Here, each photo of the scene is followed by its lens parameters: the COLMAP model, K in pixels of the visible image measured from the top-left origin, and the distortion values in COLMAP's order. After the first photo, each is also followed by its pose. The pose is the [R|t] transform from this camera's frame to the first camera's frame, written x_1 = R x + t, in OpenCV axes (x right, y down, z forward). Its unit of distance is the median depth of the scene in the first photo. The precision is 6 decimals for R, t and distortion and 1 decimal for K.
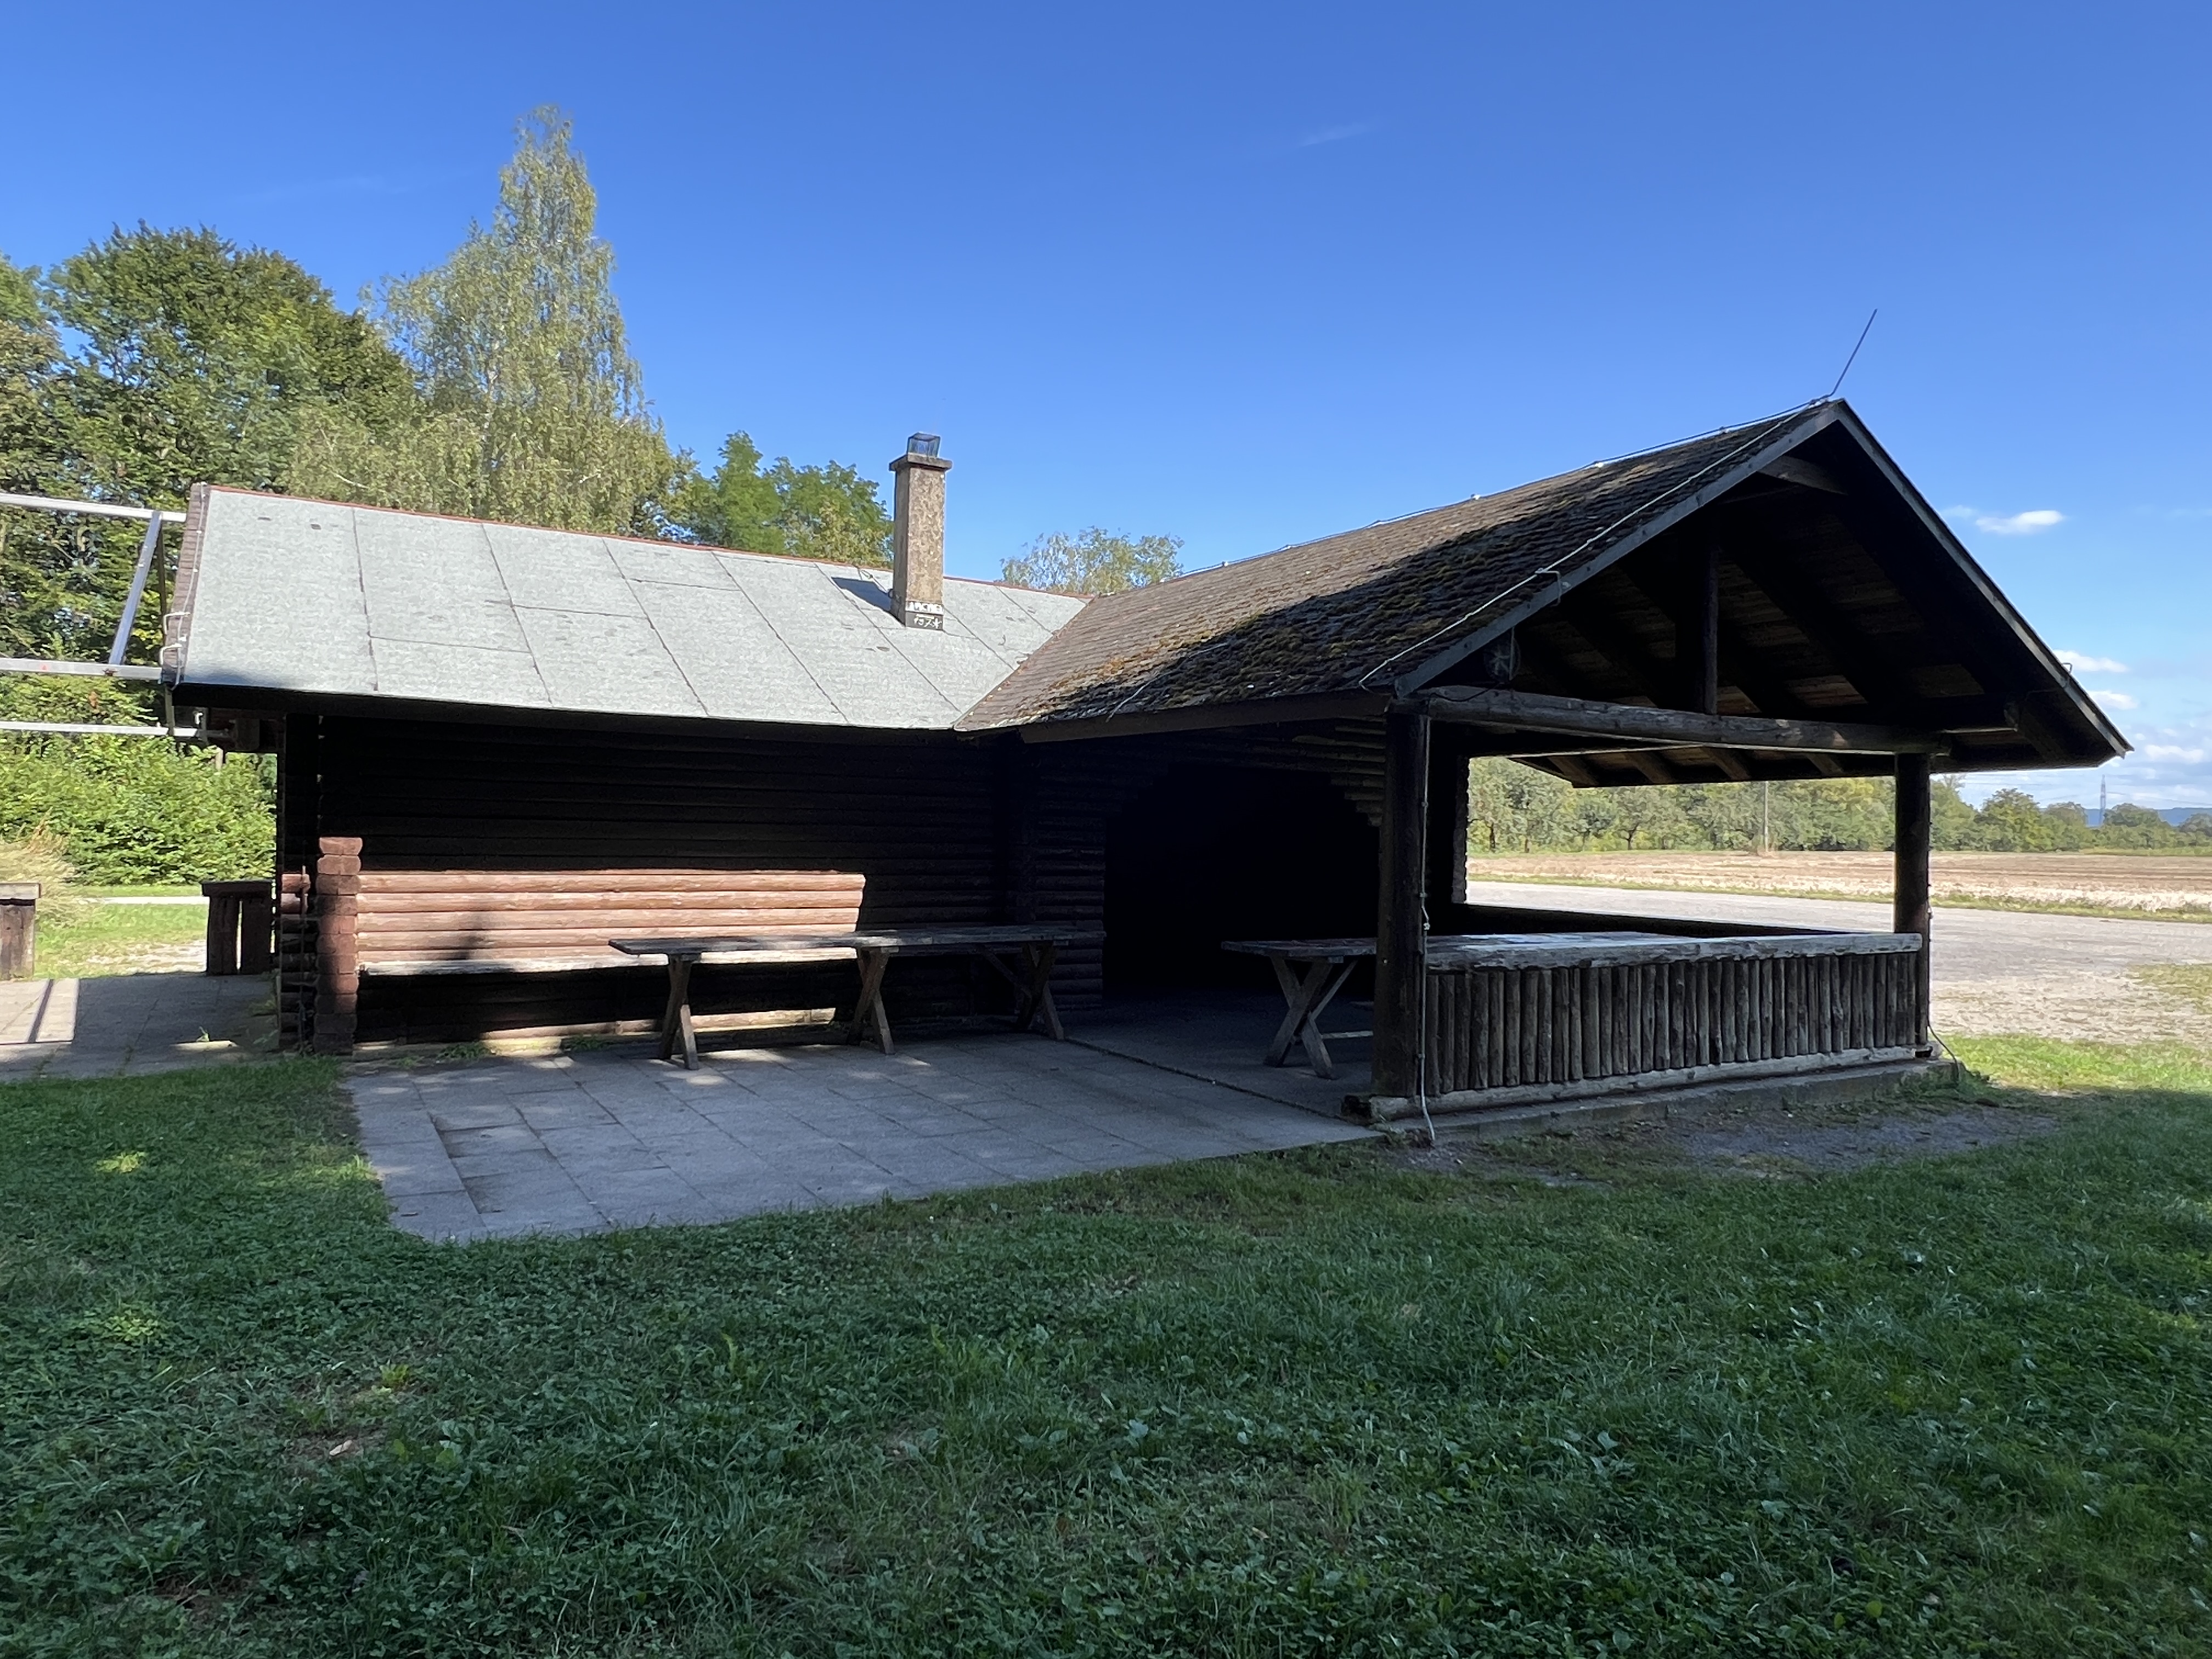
lens RADIAL K [[1387.9, 0, 1097.4], [0, 1387.9, 814.0], [0, 0, 1]] dist [0.003850, -0.004912]
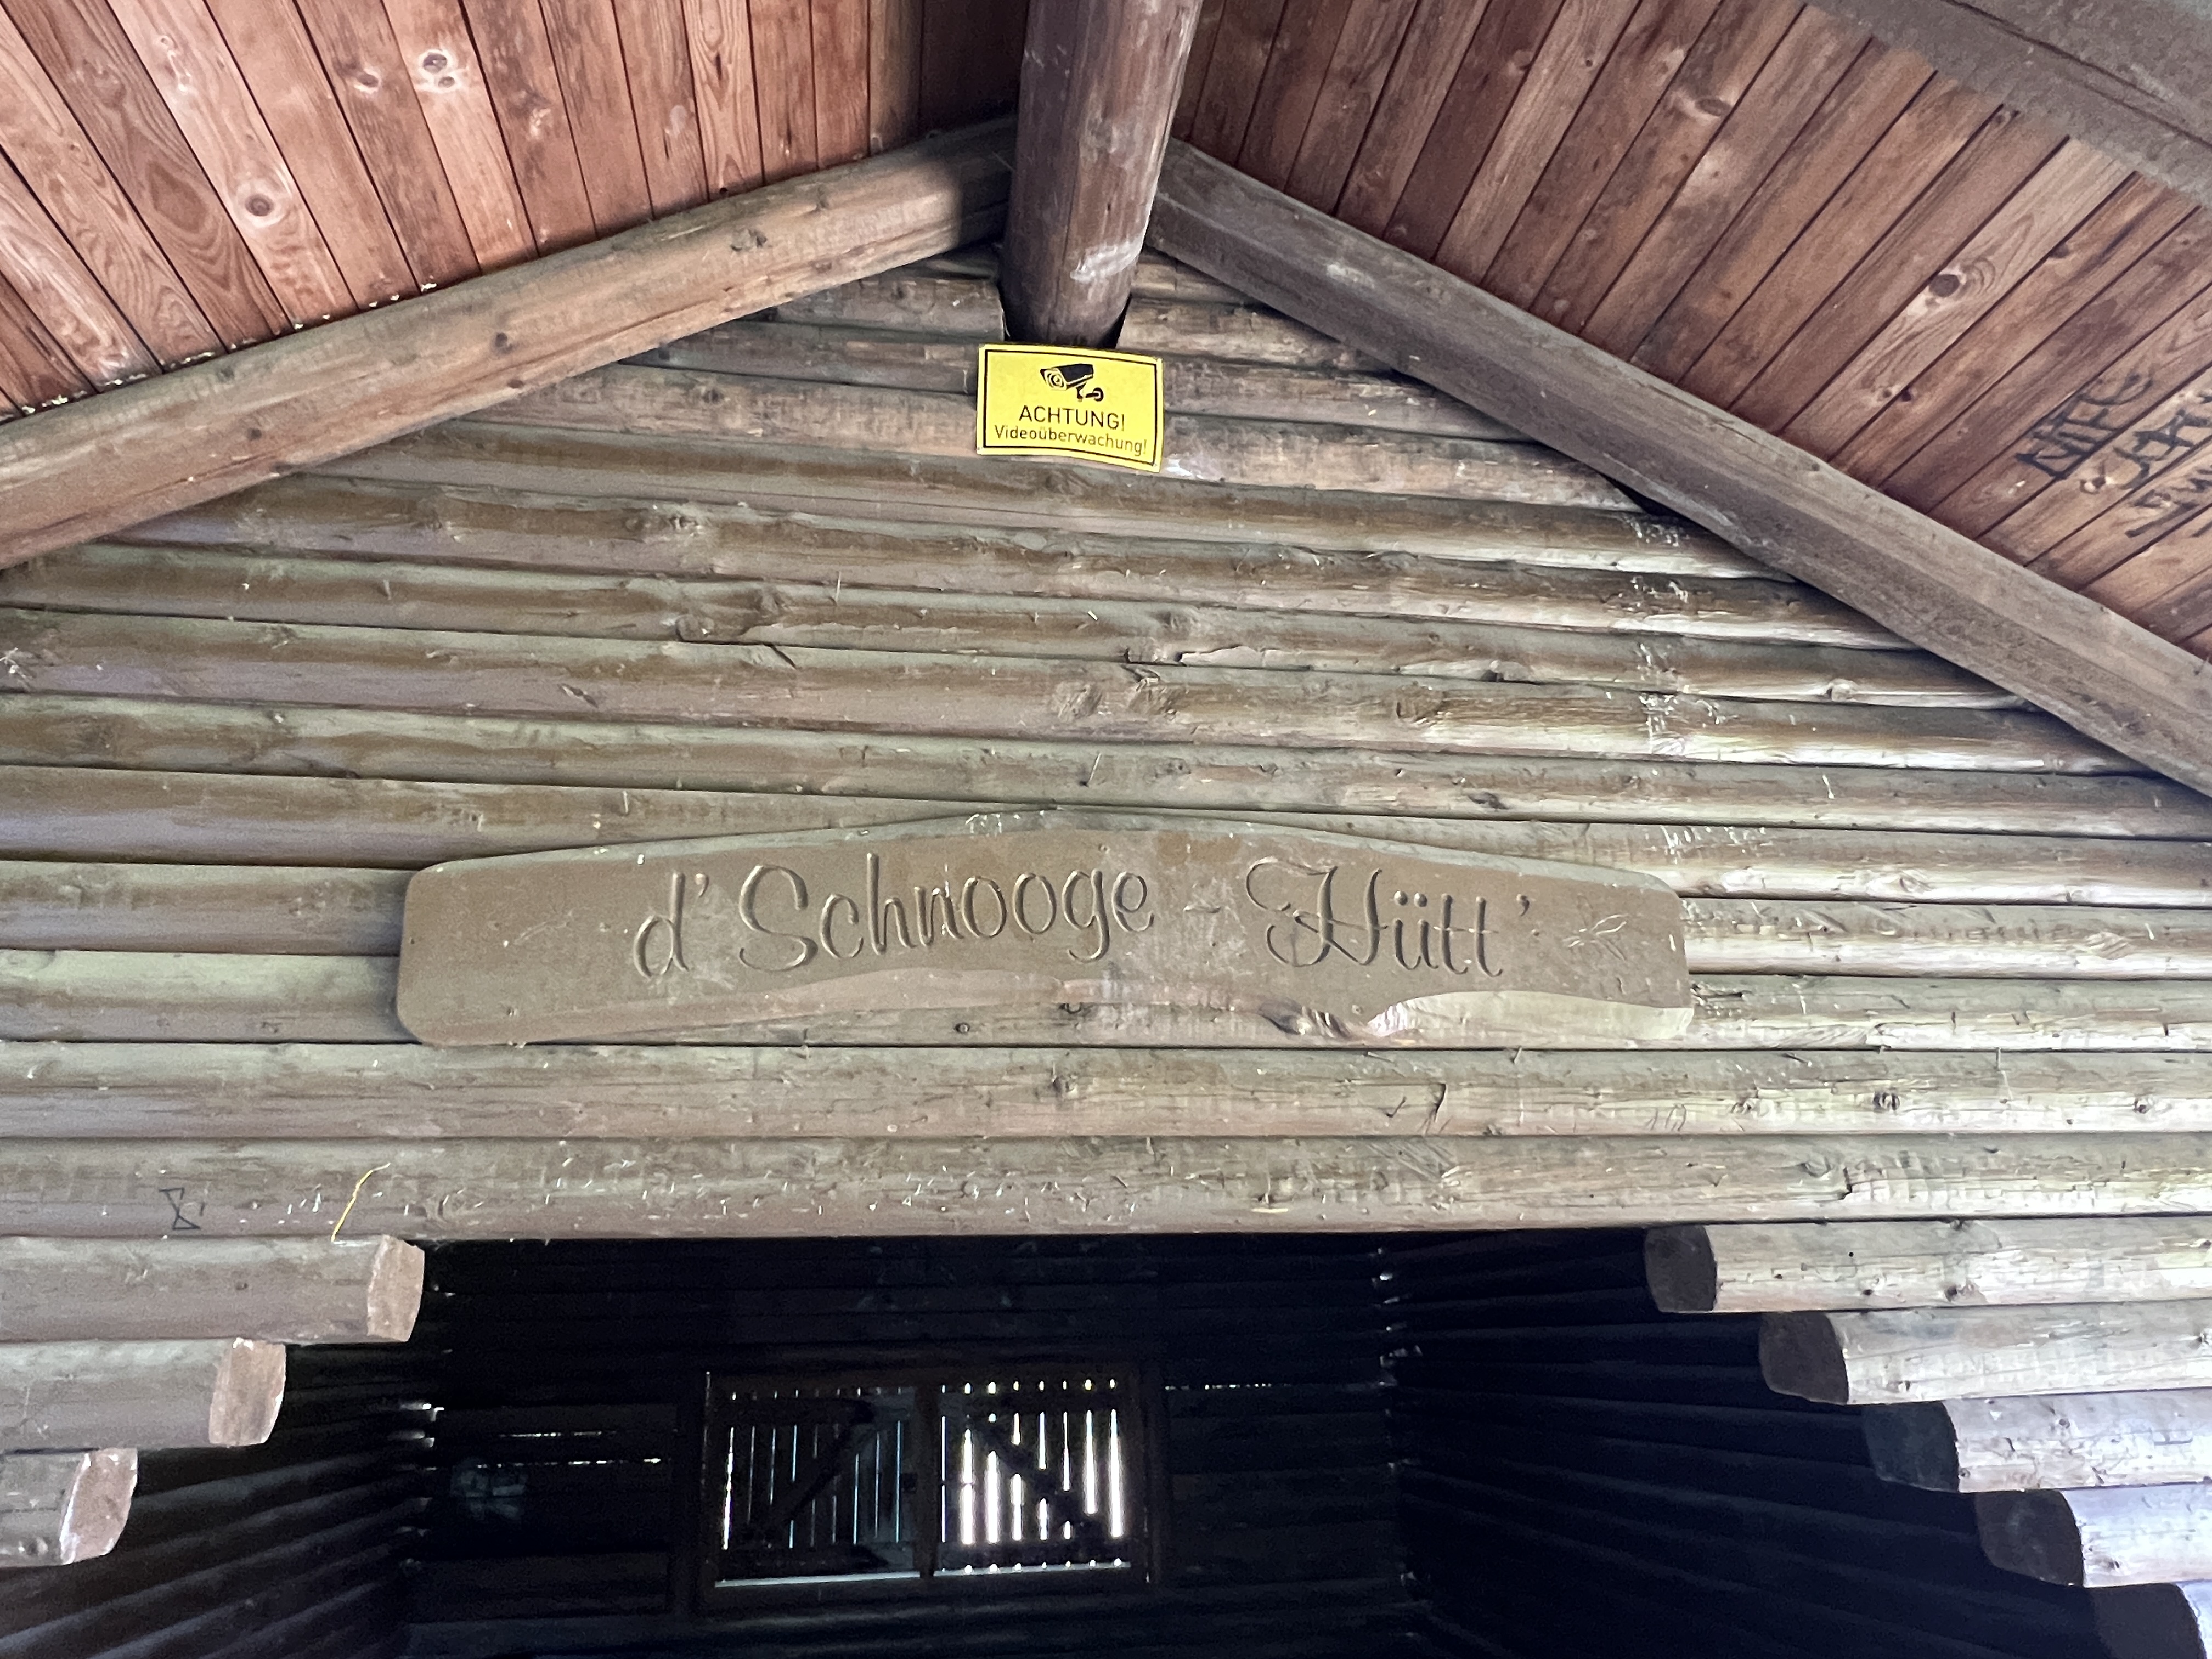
lens RADIAL K [[1387.9, 0, 1096.9], [0, 1387.9, 845.4], [0, 0, 1]] dist [0.003850, -0.004912]
pose [[0.921855, -0.176688, -0.344914, 0.227756], [0.053718, 0.939685, -0.337797, -0.028306], [0.383795, 0.292872, 0.875744, 1.132074]]
